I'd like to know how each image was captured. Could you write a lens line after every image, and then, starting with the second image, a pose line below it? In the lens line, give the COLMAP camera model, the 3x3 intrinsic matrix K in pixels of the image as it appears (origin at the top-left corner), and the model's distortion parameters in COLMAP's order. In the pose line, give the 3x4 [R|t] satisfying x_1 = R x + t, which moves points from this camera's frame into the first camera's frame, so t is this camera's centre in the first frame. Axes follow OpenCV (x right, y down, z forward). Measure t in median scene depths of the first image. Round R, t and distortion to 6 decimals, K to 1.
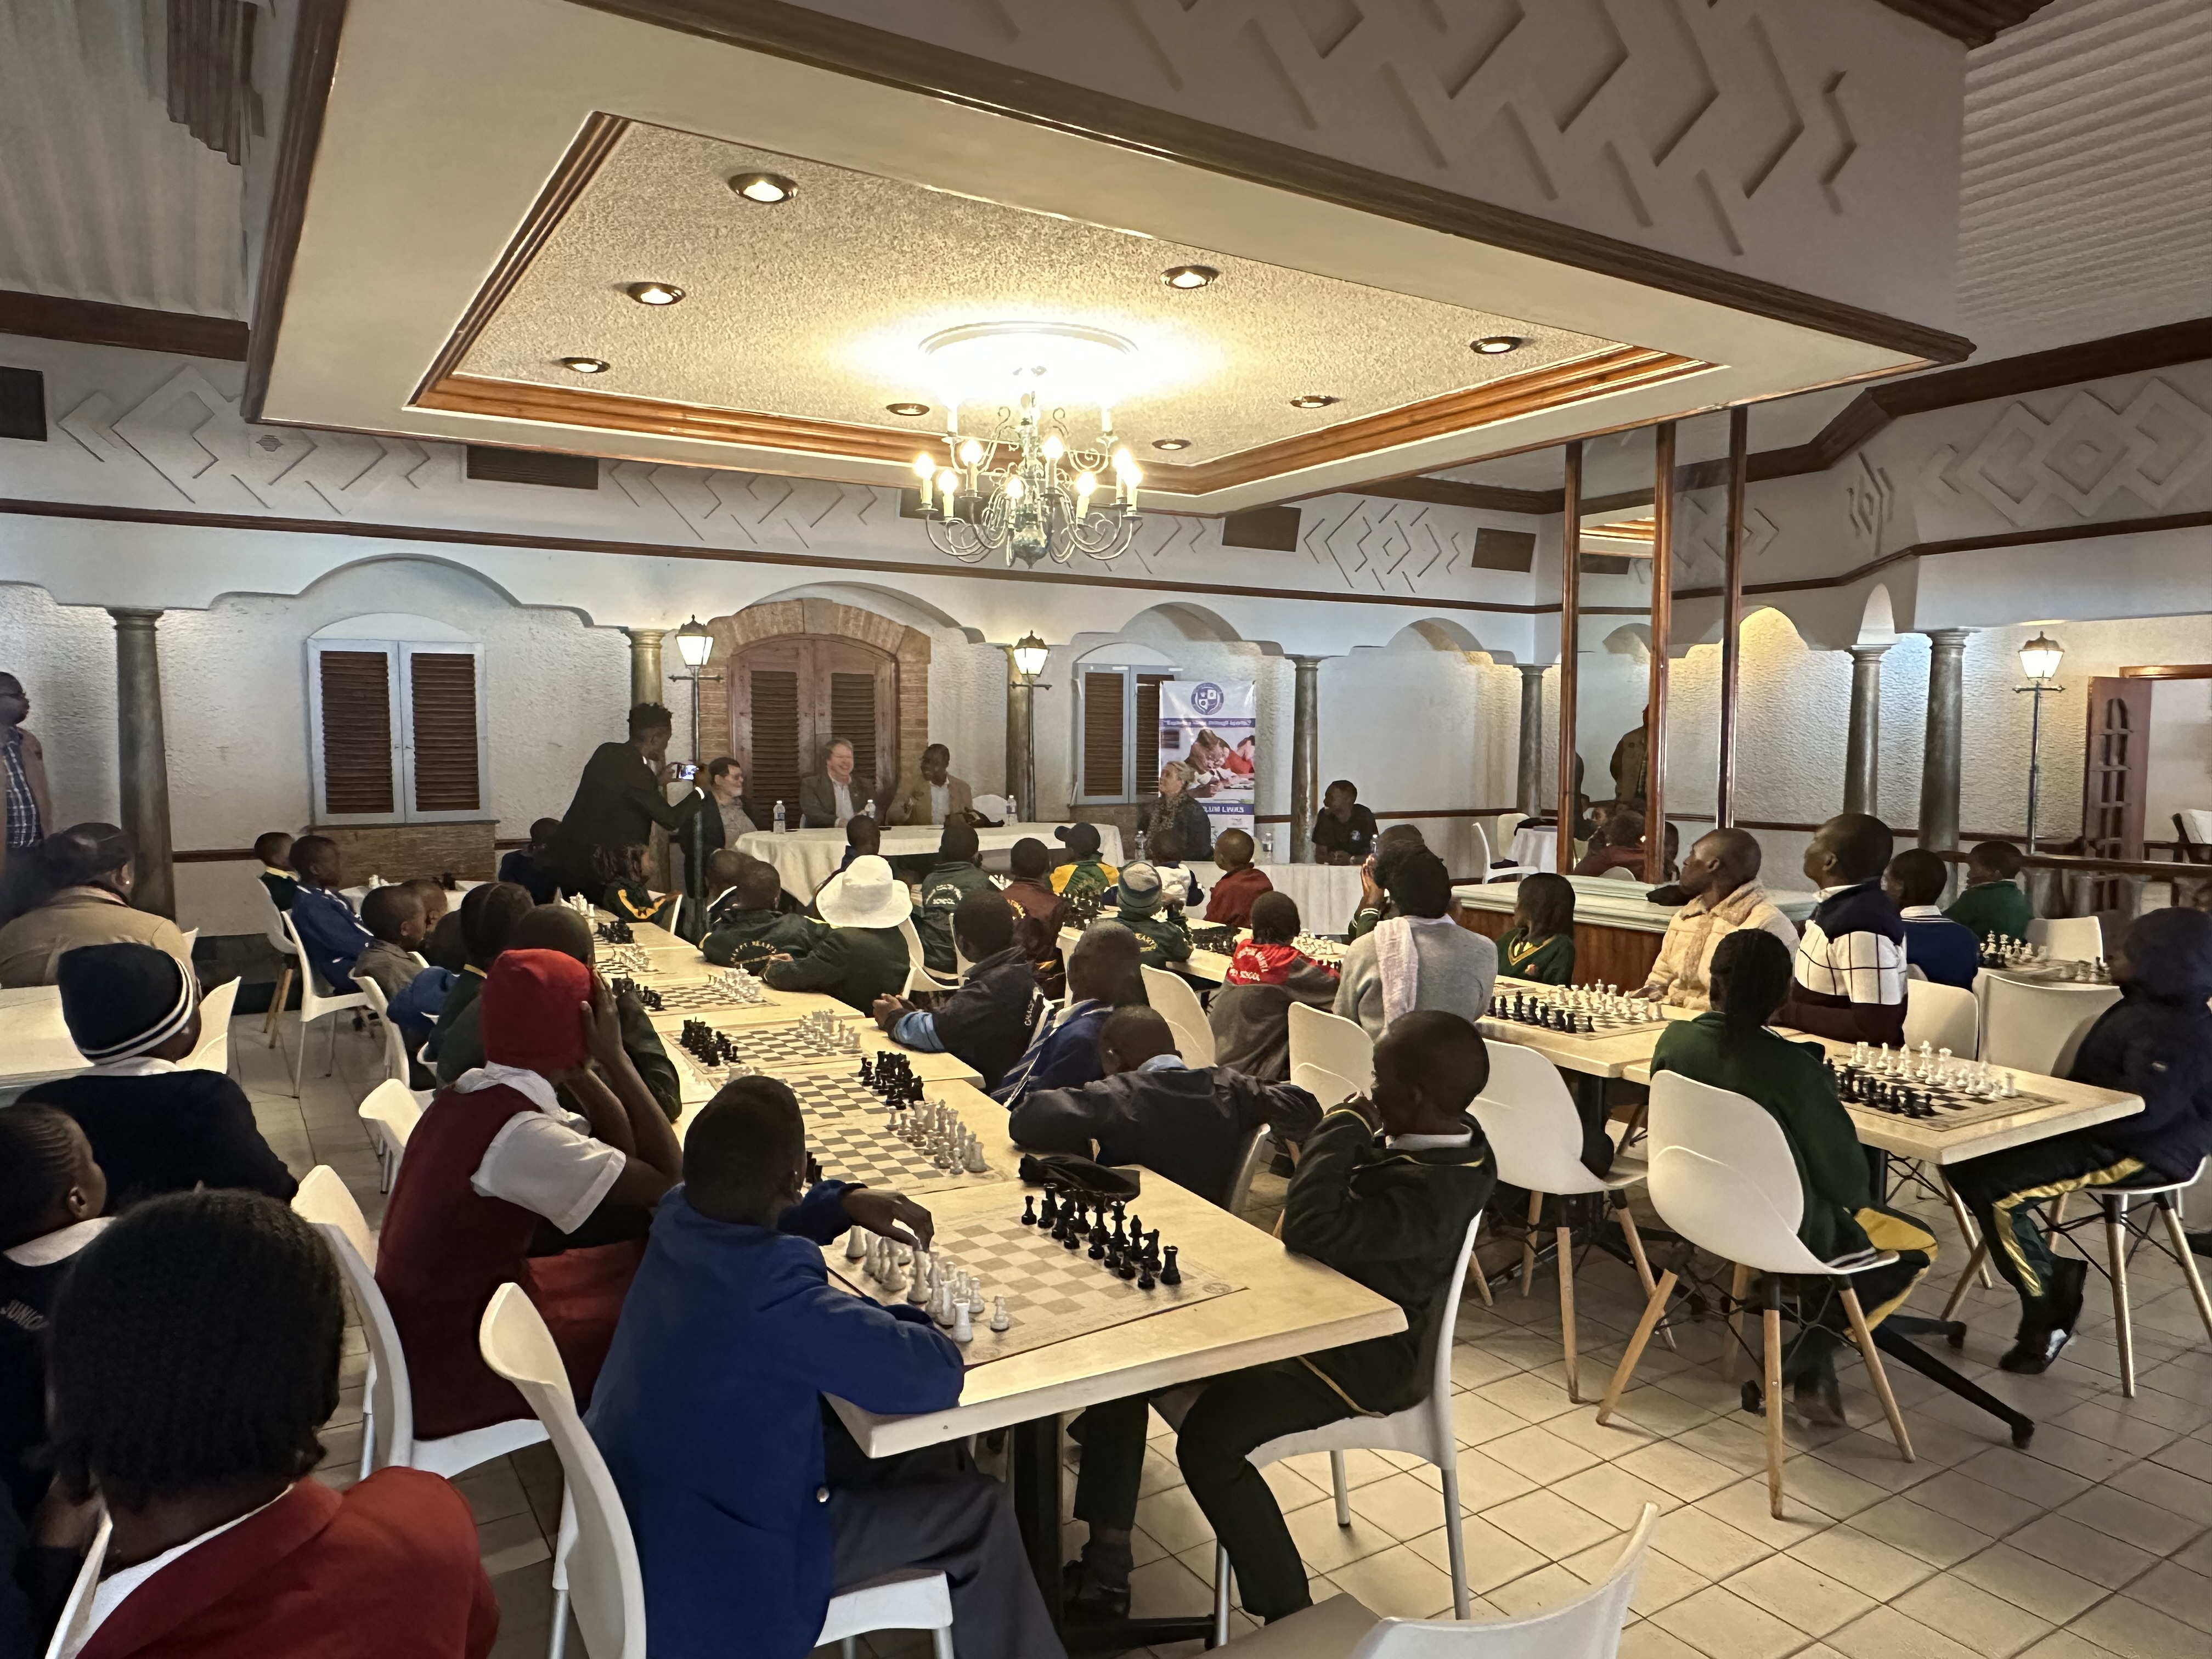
lens RADIAL K [[1440.6, 0, 1106.0], [0, 1440.6, 829.5], [0, 0, 1]] dist [-0.001973, 0.000260]
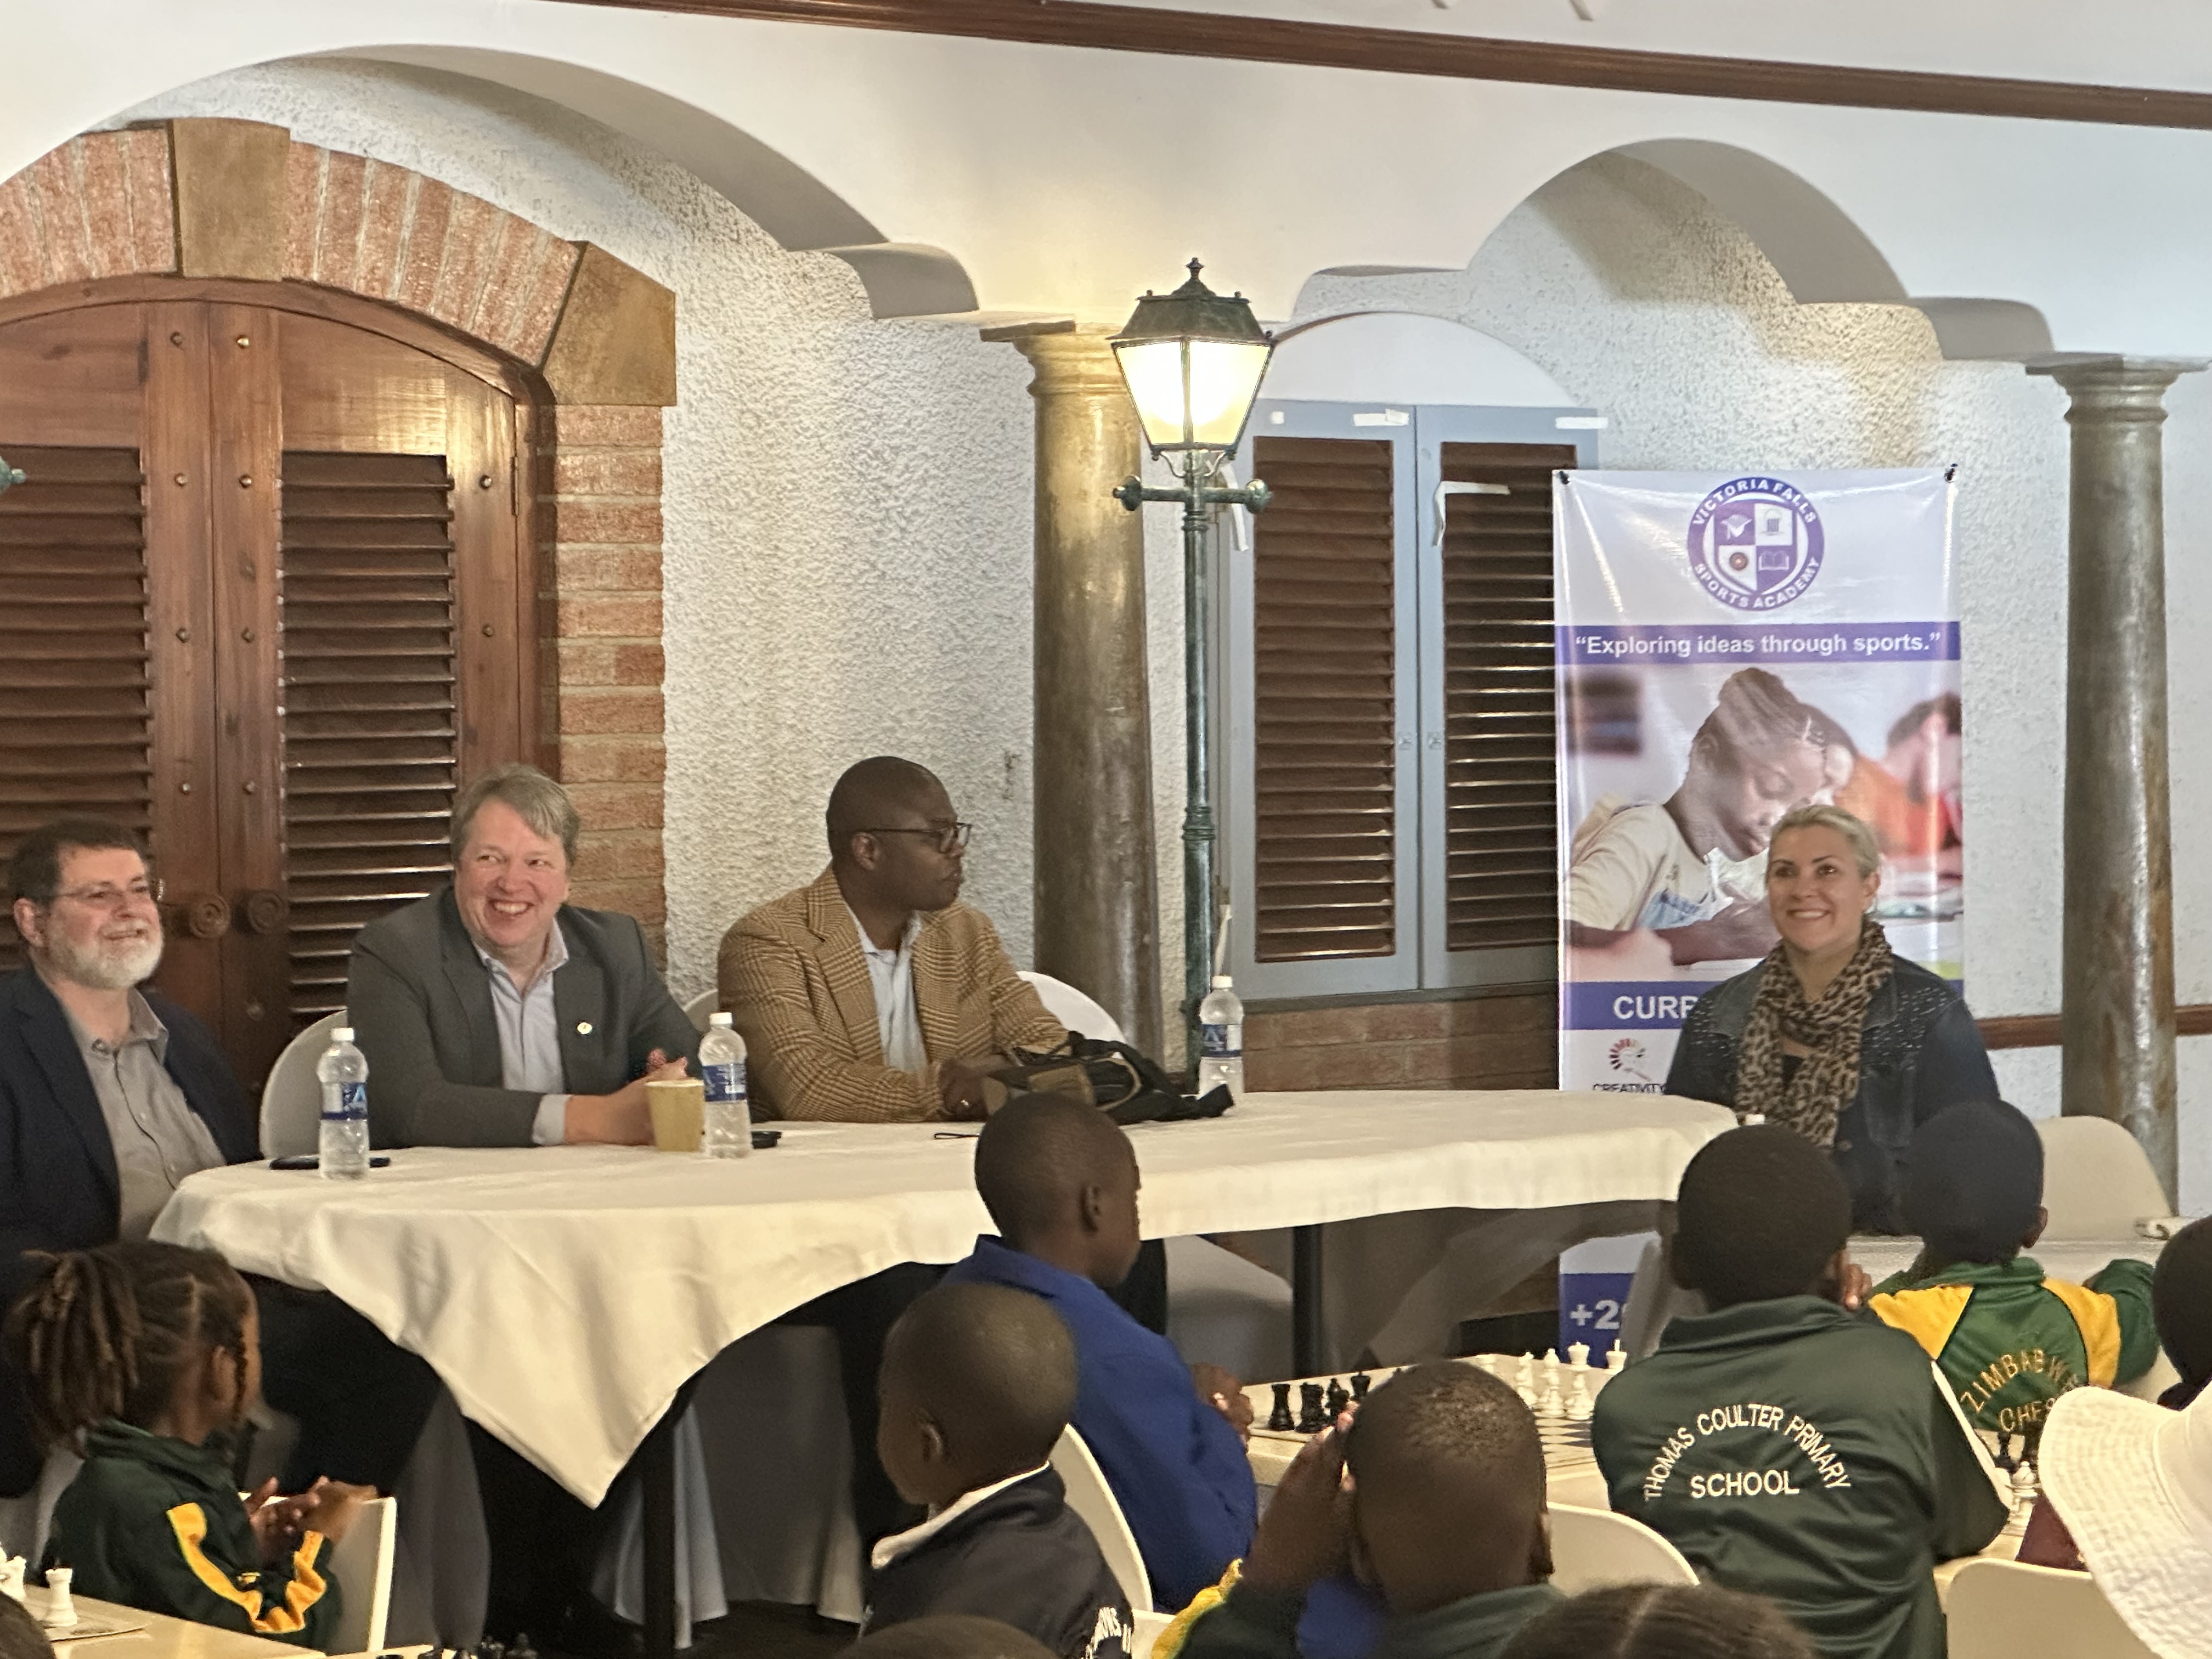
lens RADIAL K [[5992.5, 0, 1106.0], [0, 5992.5, 829.5], [0, 0, 1]] dist [0.053704, 0.387670]
pose [[0.985867, -0.017936, 0.166568, -0.213131], [0.023891, 0.999142, -0.033816, -0.013630], [-0.165819, 0.037318, 0.985450, 0.048758]]
